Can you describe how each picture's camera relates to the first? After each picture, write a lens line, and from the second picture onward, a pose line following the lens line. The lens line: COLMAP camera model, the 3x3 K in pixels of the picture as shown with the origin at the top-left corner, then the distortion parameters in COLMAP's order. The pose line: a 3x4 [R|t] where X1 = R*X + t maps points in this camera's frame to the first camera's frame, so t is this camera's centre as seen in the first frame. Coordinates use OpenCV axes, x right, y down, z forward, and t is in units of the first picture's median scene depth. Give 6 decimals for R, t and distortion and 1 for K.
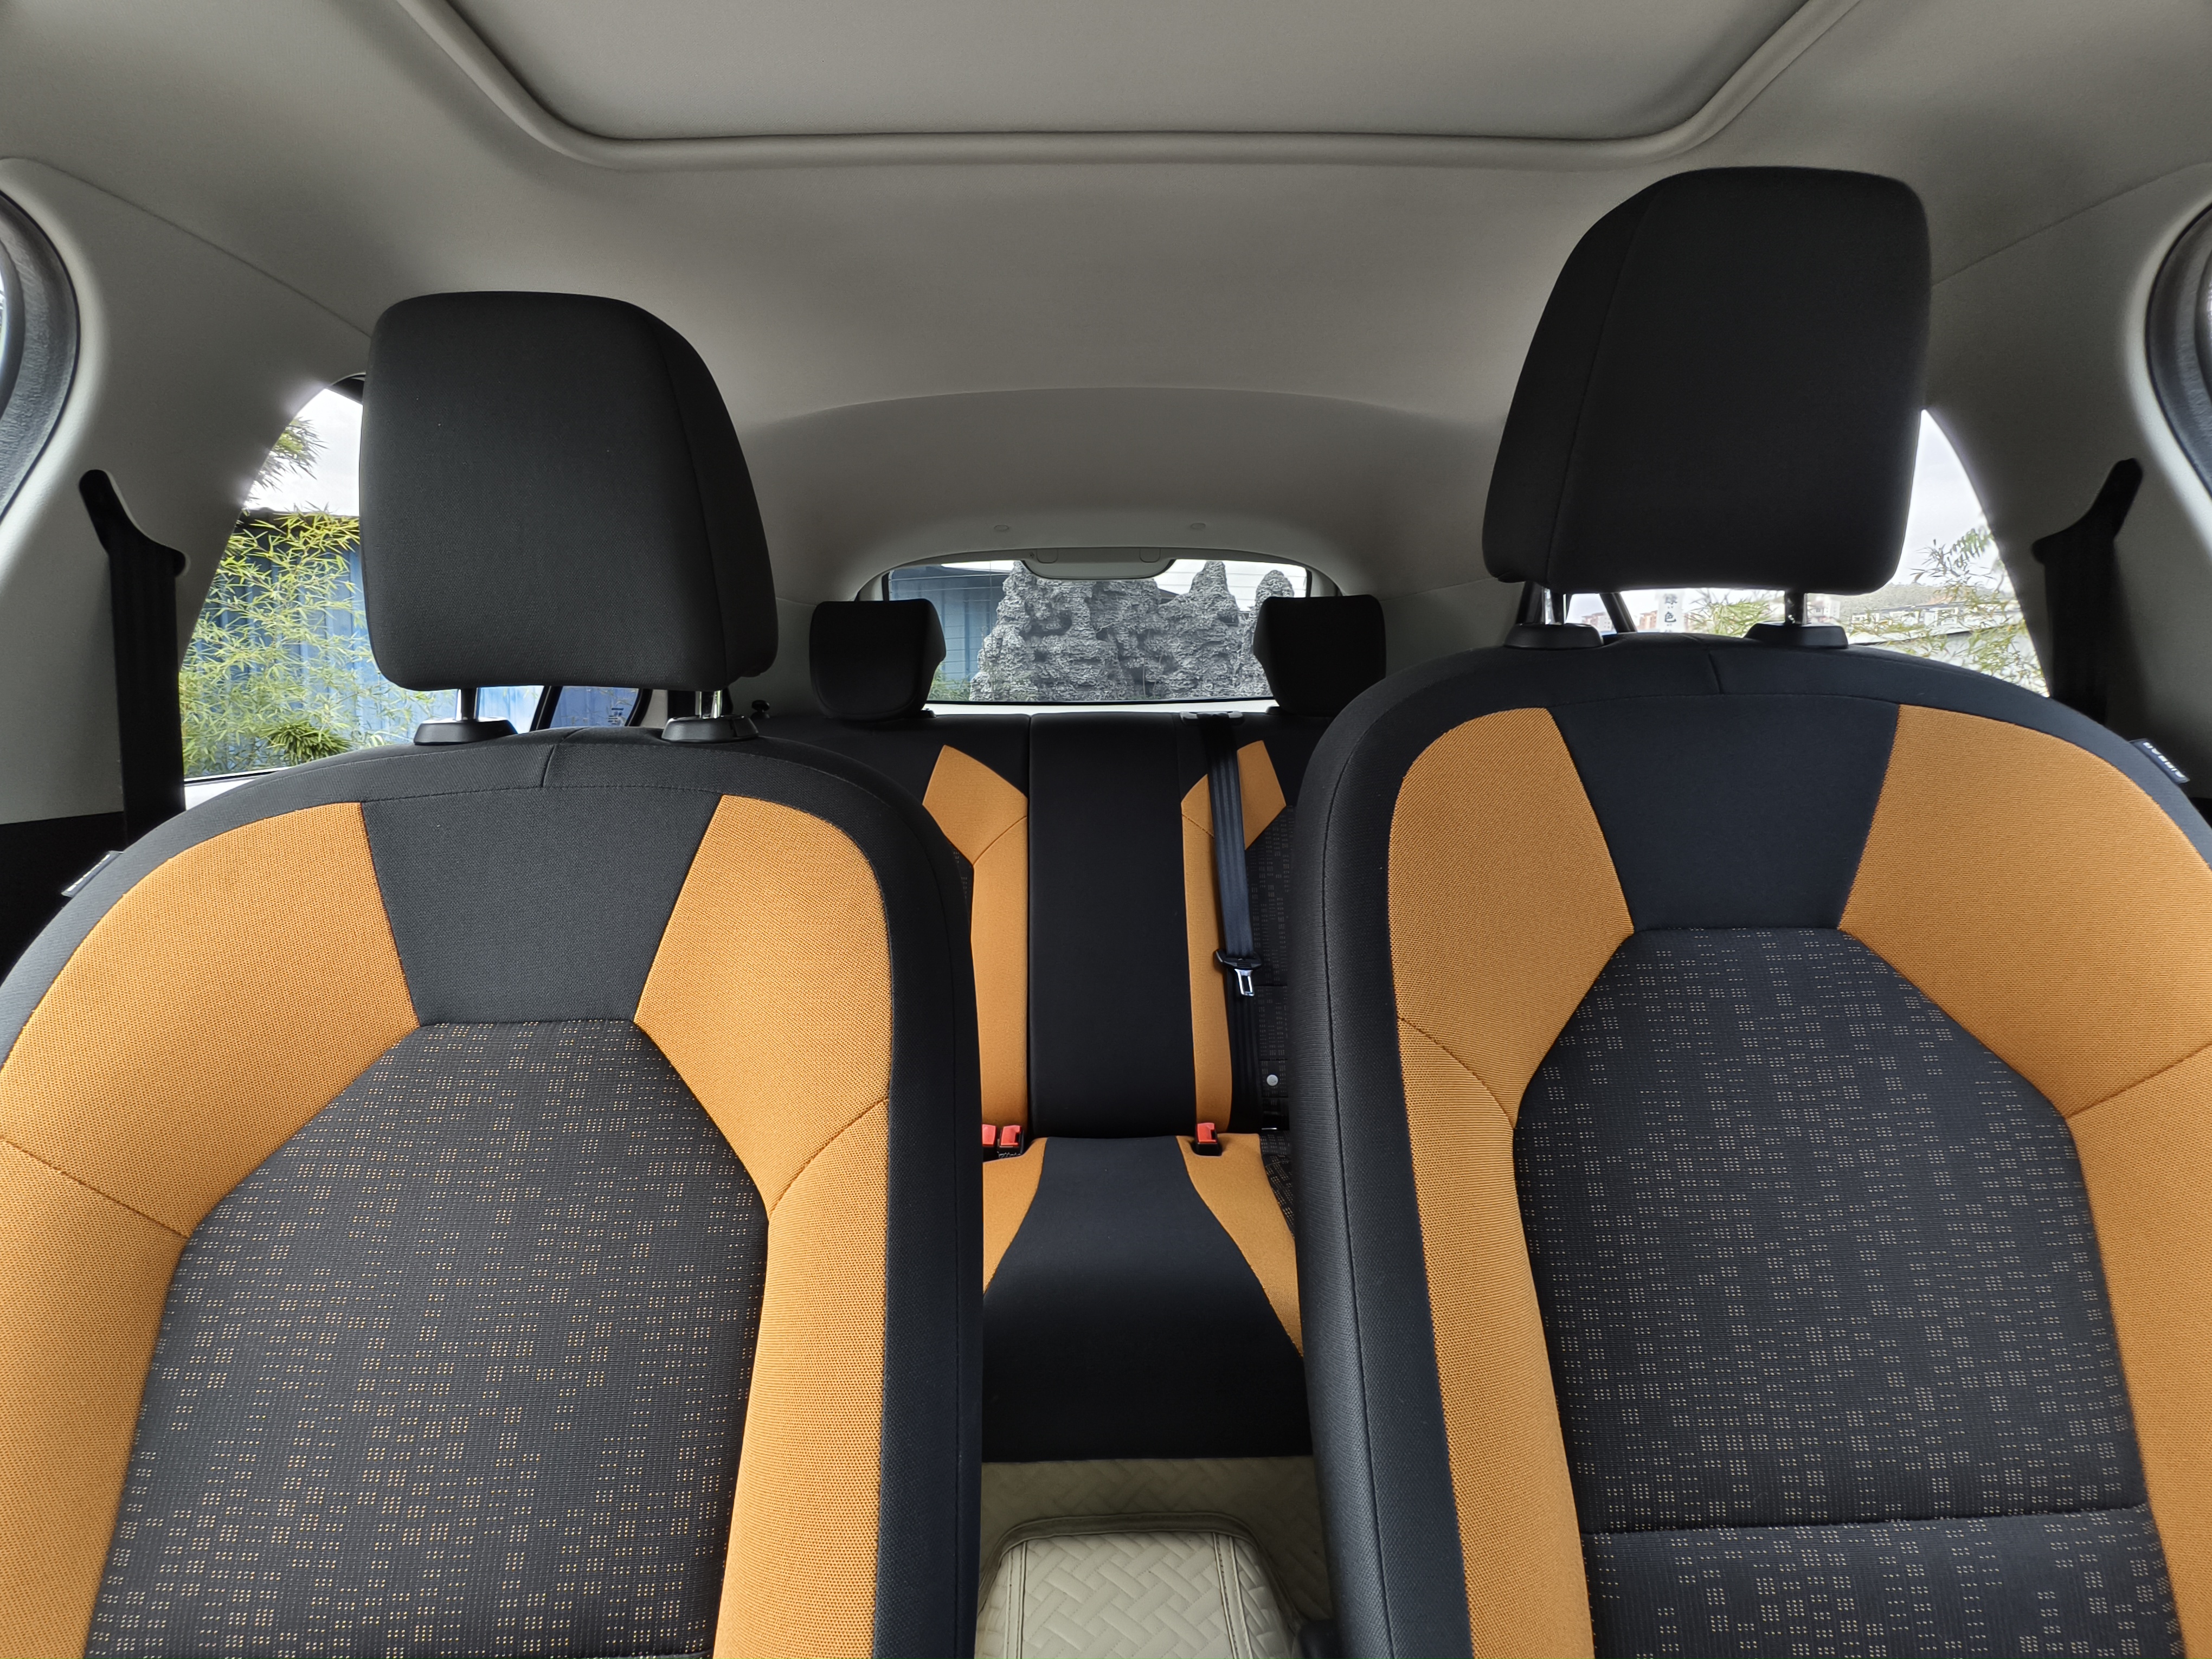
lens RADIAL K [[1017.0, 0, 1114.4], [0, 1017.0, 821.0], [0, 0, 1]] dist [-0.000766, -0.001805]
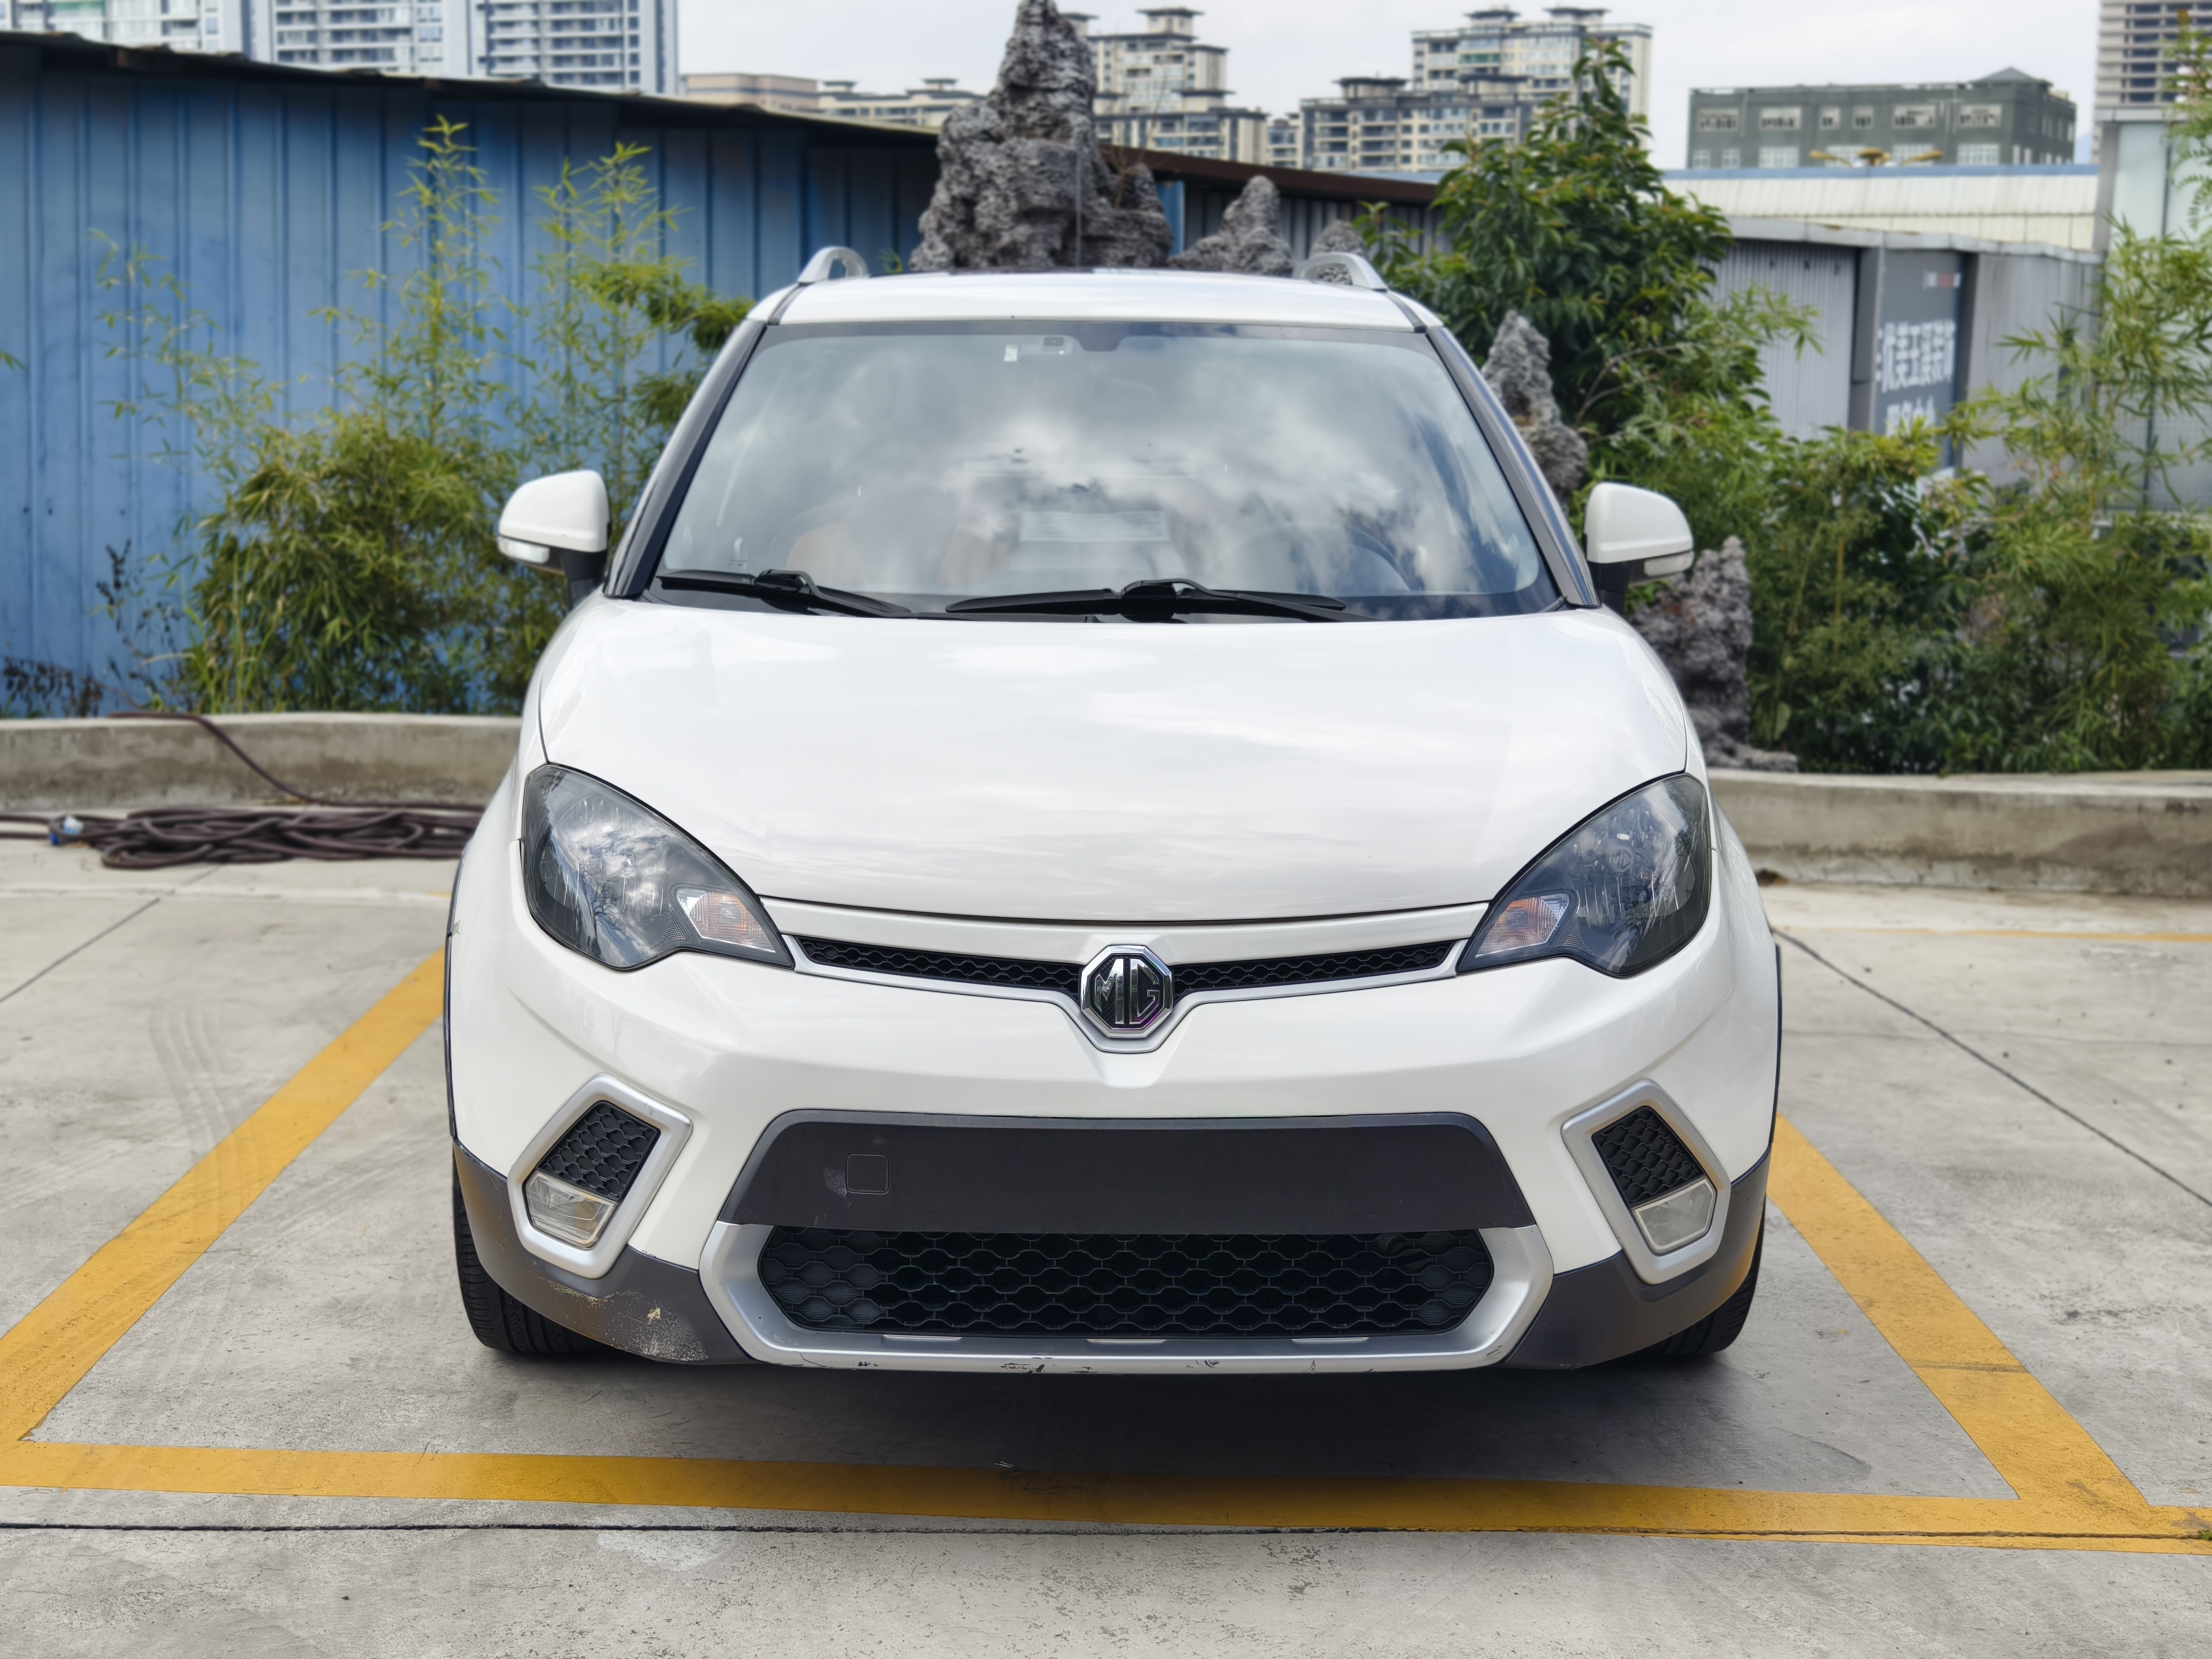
lens RADIAL K [[3250.3, 0, 1069.5], [0, 3250.3, 839.1], [0, 0, 1]] dist [-0.002670, 0.000000]
pose [[0.999655, 0.019452, -0.017649, 0.025899], [-0.018626, 0.998776, 0.045829, 0.054765], [0.018519, -0.045484, 0.998793, -1.041778]]
